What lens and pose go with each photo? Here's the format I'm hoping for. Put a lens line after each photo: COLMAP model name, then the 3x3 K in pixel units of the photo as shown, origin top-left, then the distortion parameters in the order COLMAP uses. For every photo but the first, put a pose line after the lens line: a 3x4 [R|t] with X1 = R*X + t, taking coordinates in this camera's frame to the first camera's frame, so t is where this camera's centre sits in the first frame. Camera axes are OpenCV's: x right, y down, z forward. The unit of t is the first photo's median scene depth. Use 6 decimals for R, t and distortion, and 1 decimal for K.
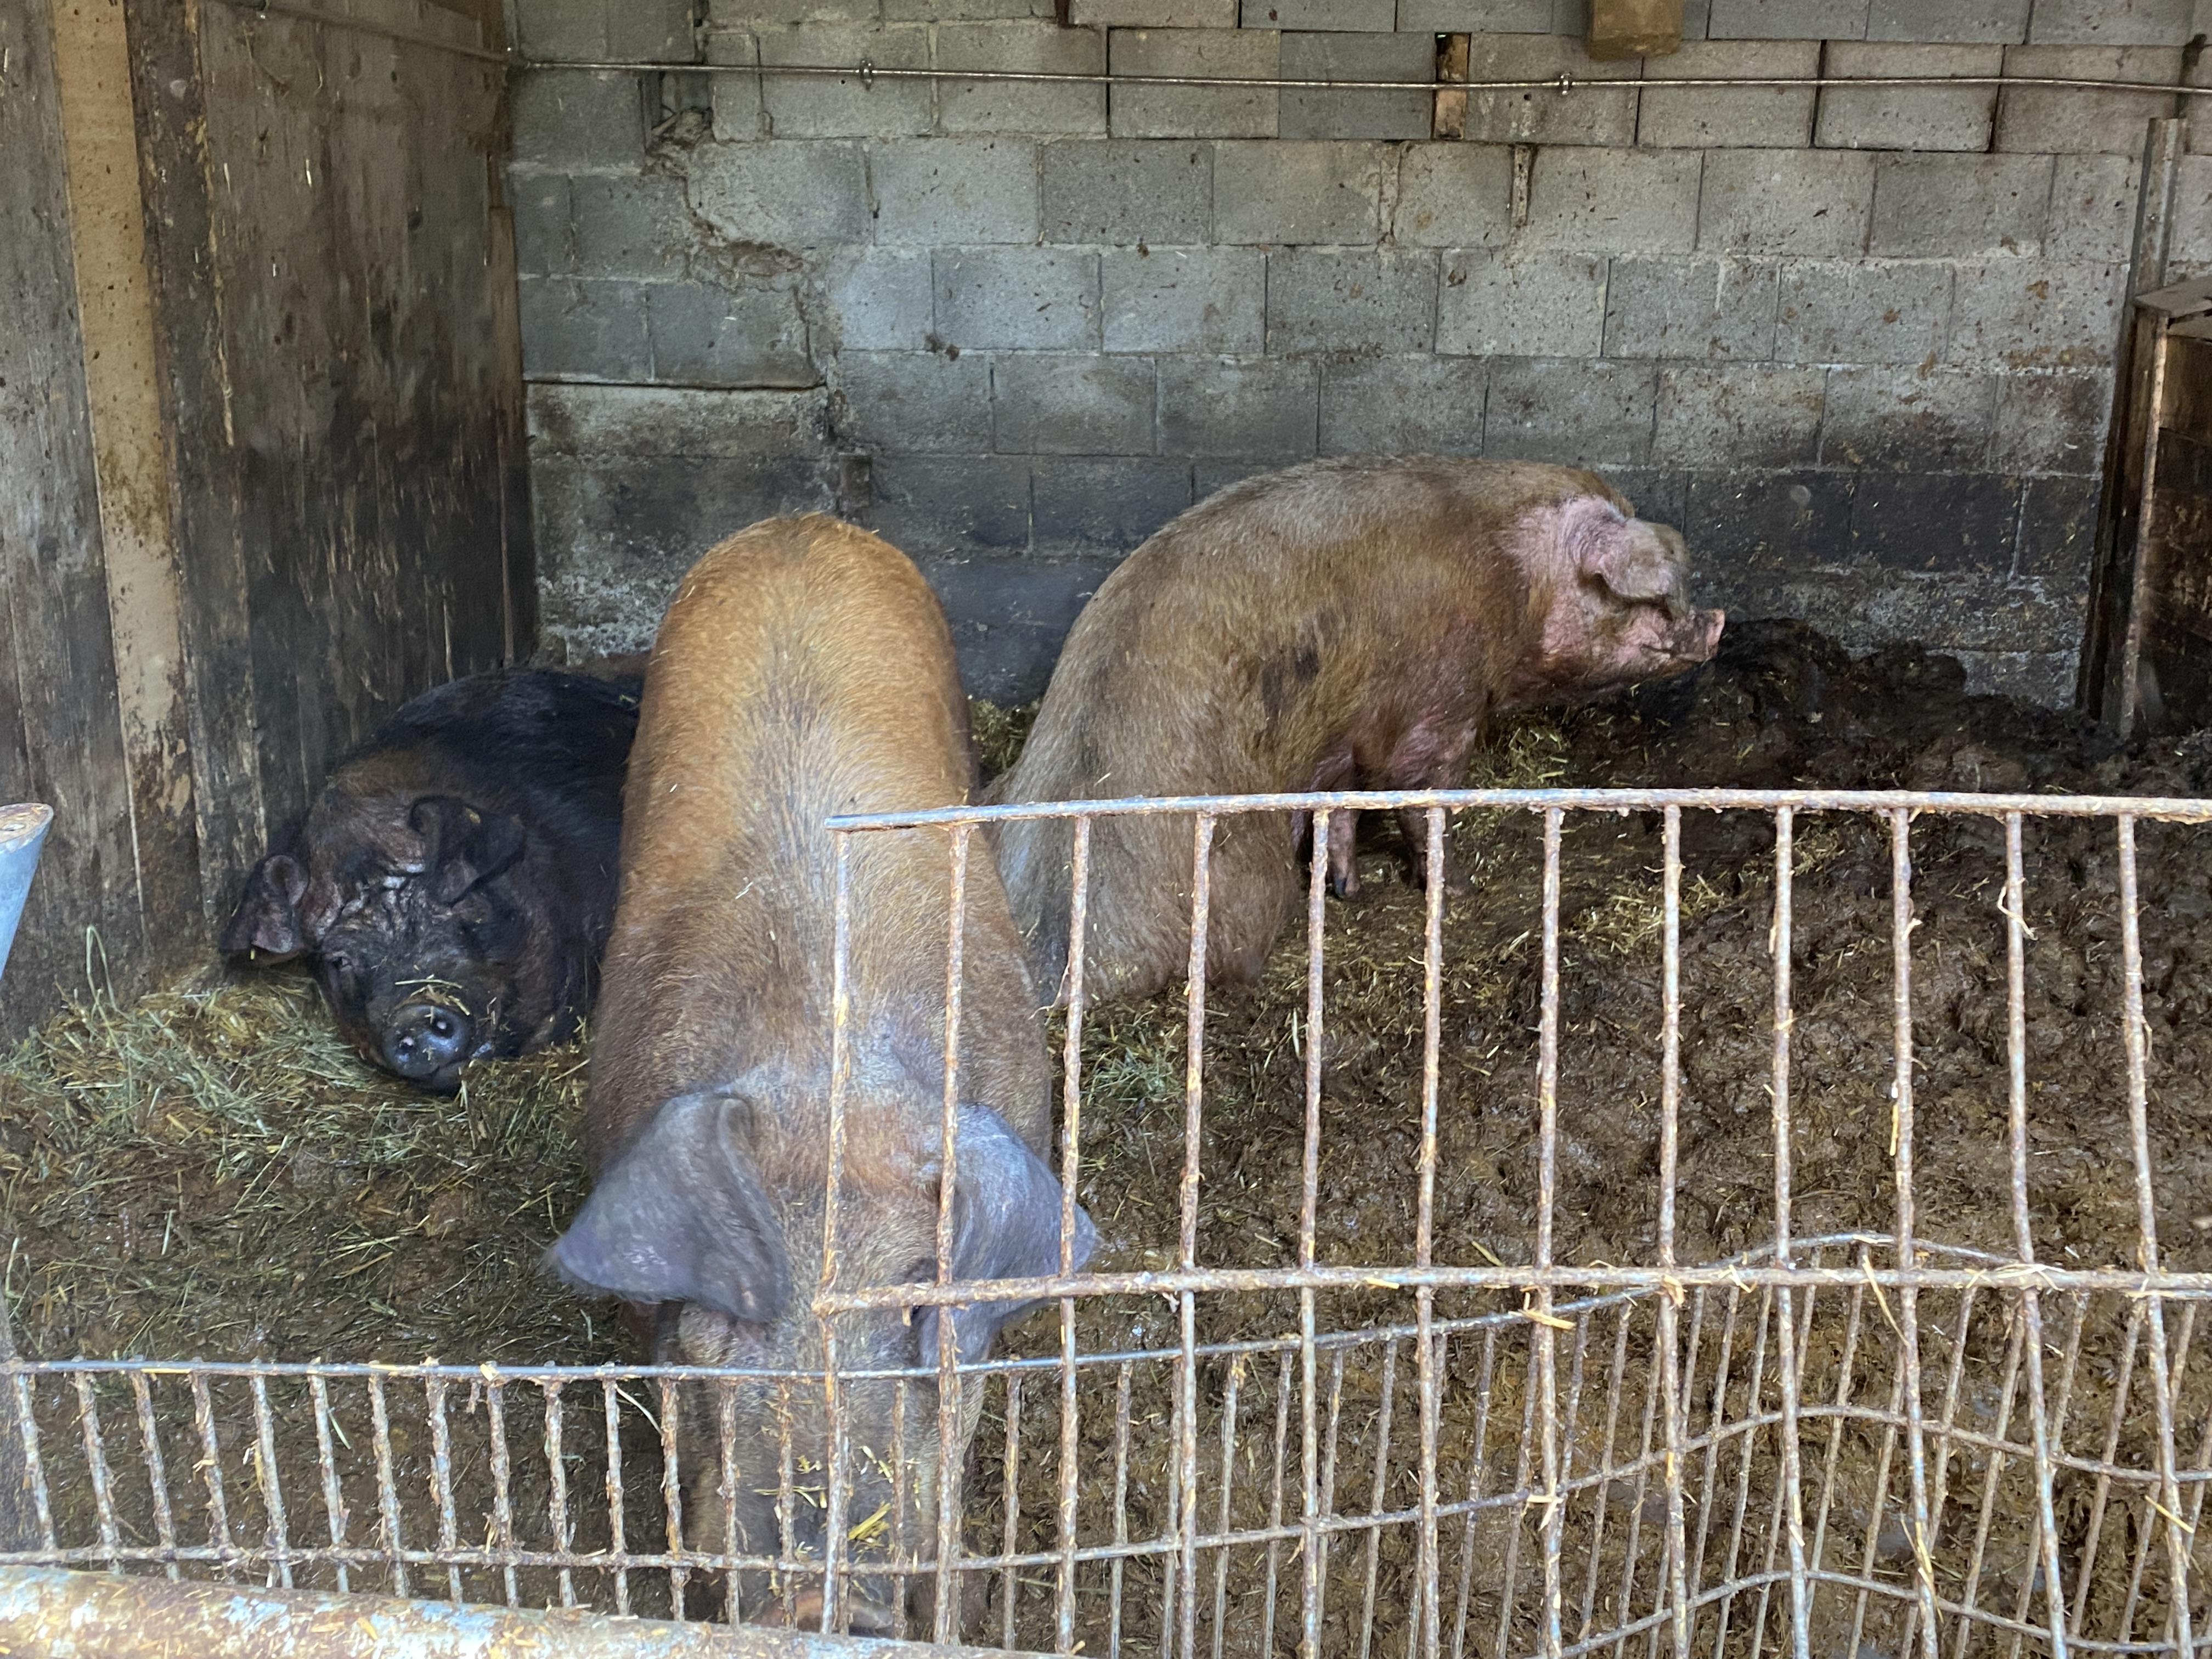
lens RADIAL K [[2104.1, 0, 1106.0], [0, 2104.1, 829.5], [0, 0, 1]] dist [0.091991, -0.165547]
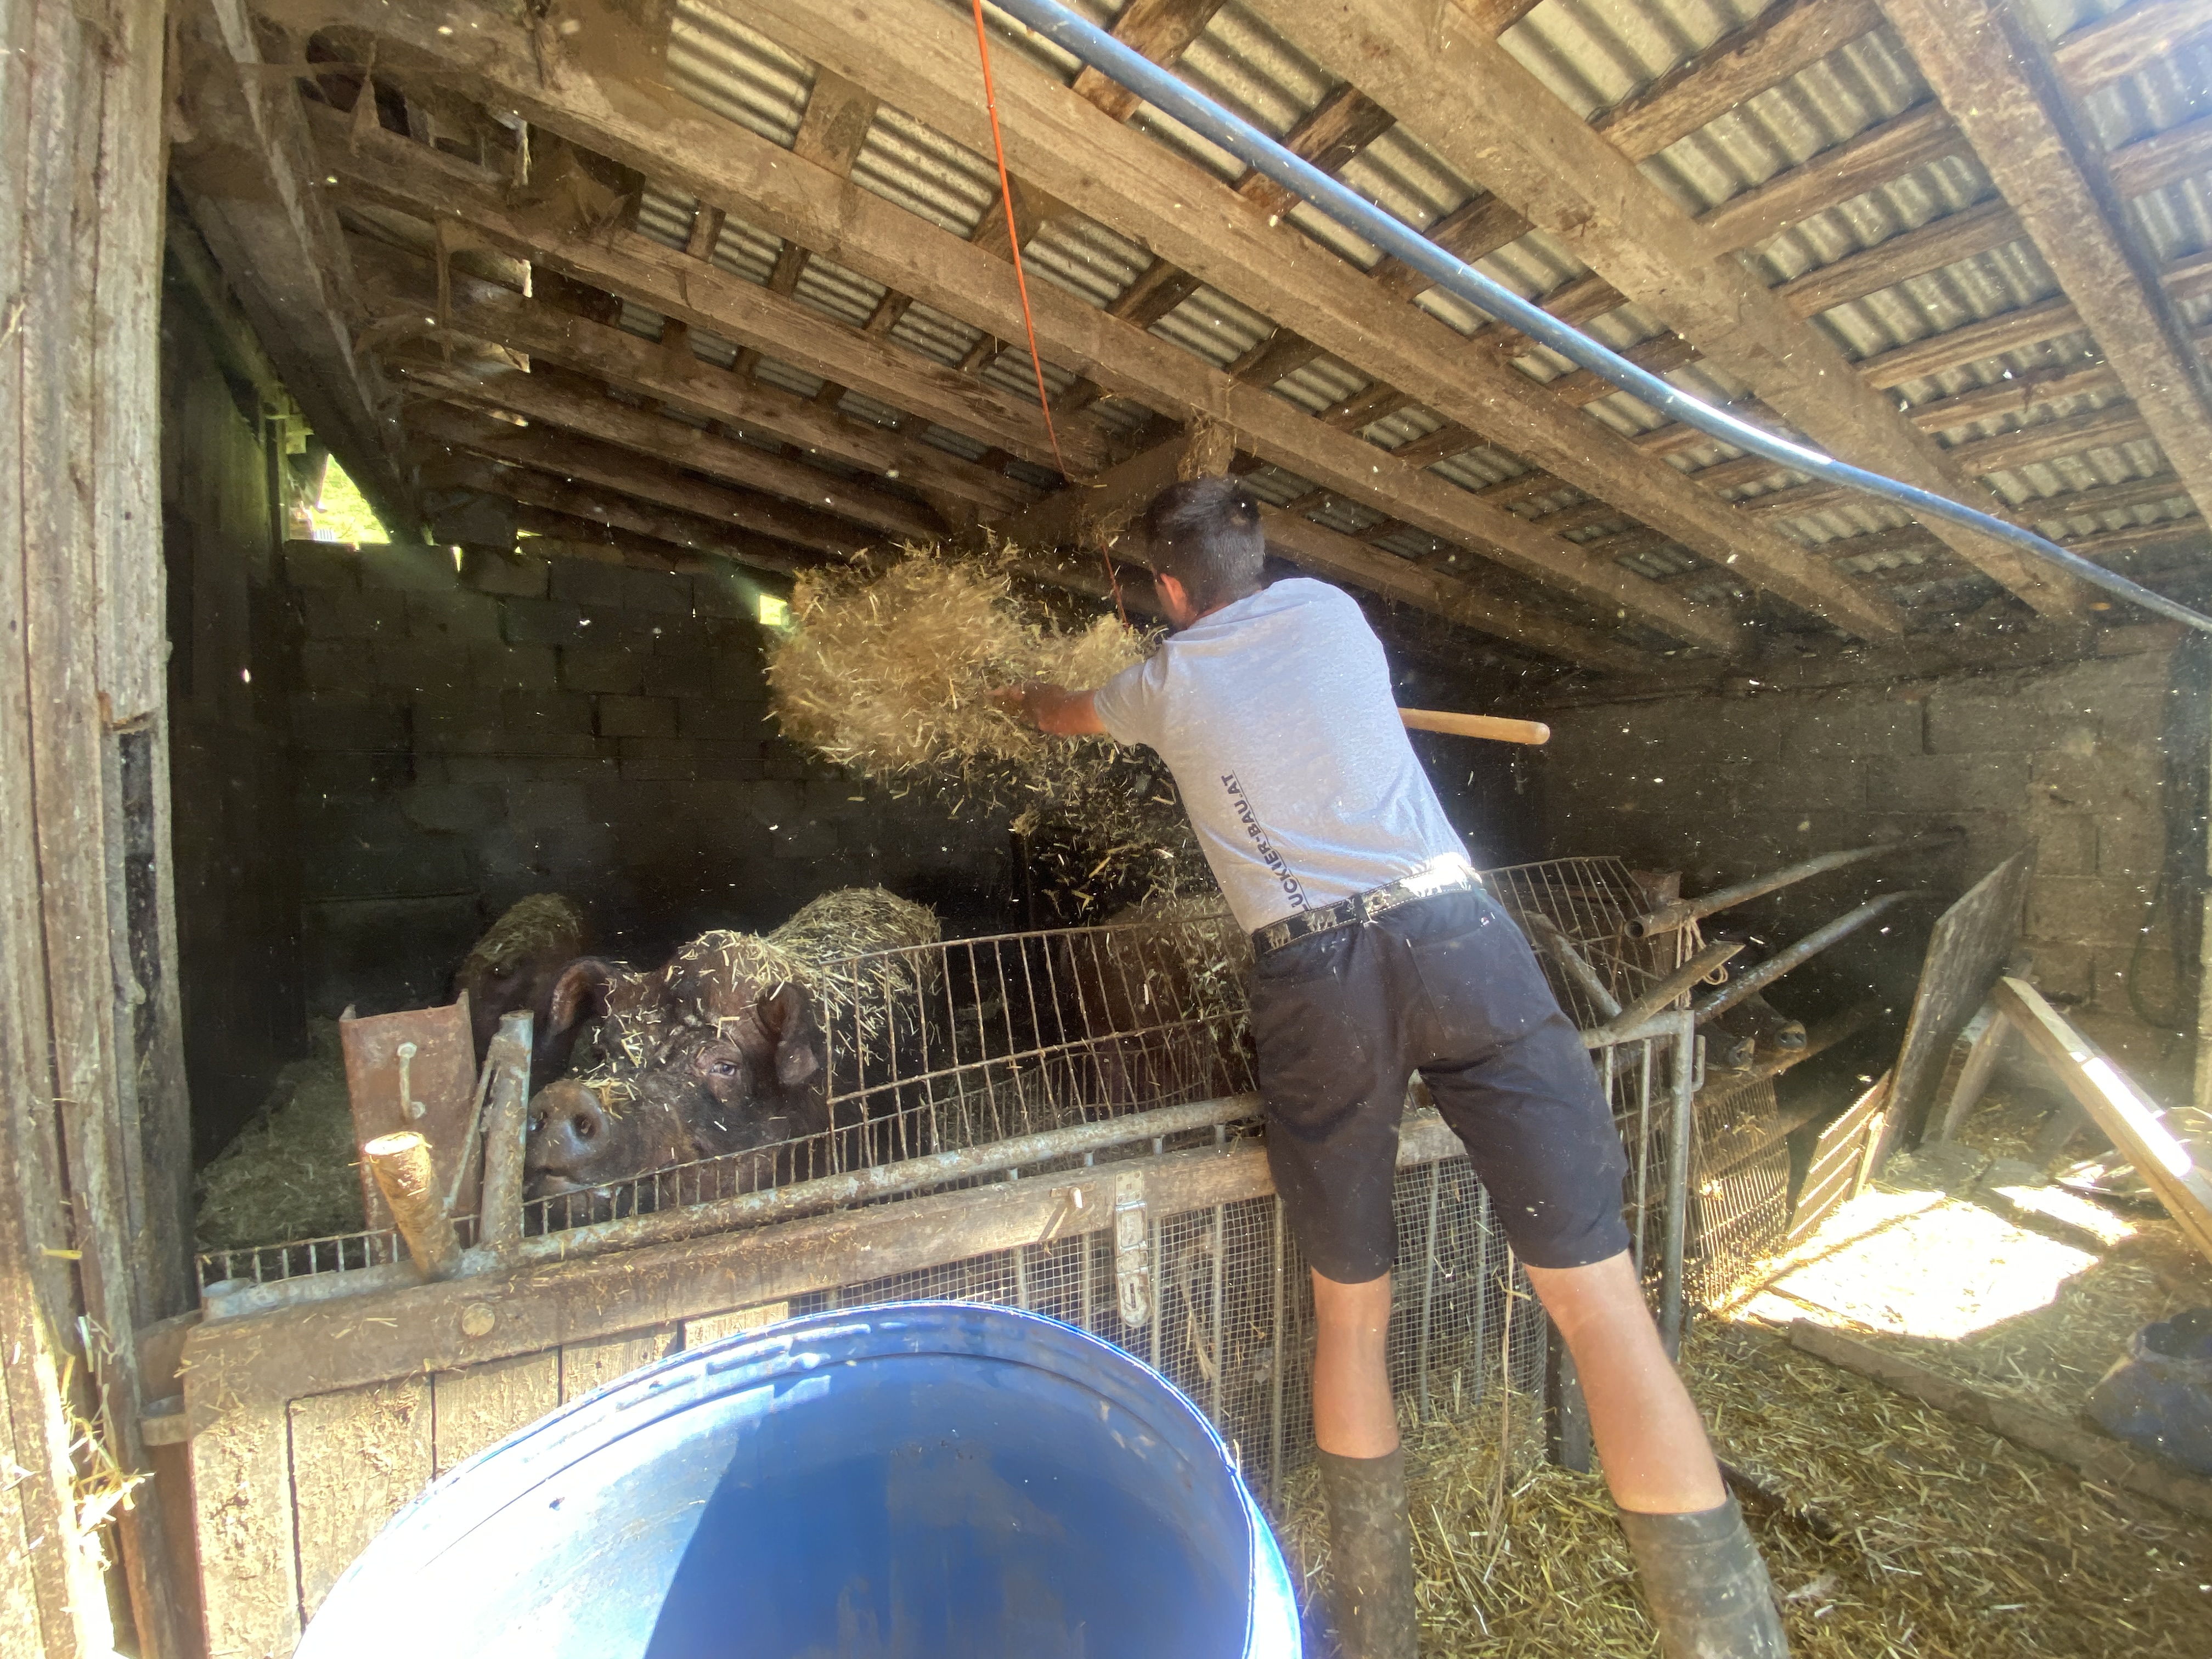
lens RADIAL K [[877.9, 0, 1110.0], [0, 877.9, 840.5], [0, 0, 1]] dist [0.008057, -0.016195]
pose [[0.835030, -0.053782, 0.547569, -0.121436], [0.185323, 0.964550, -0.187877, 0.041448], [-0.518054, 0.258360, 0.815396, -0.116168]]
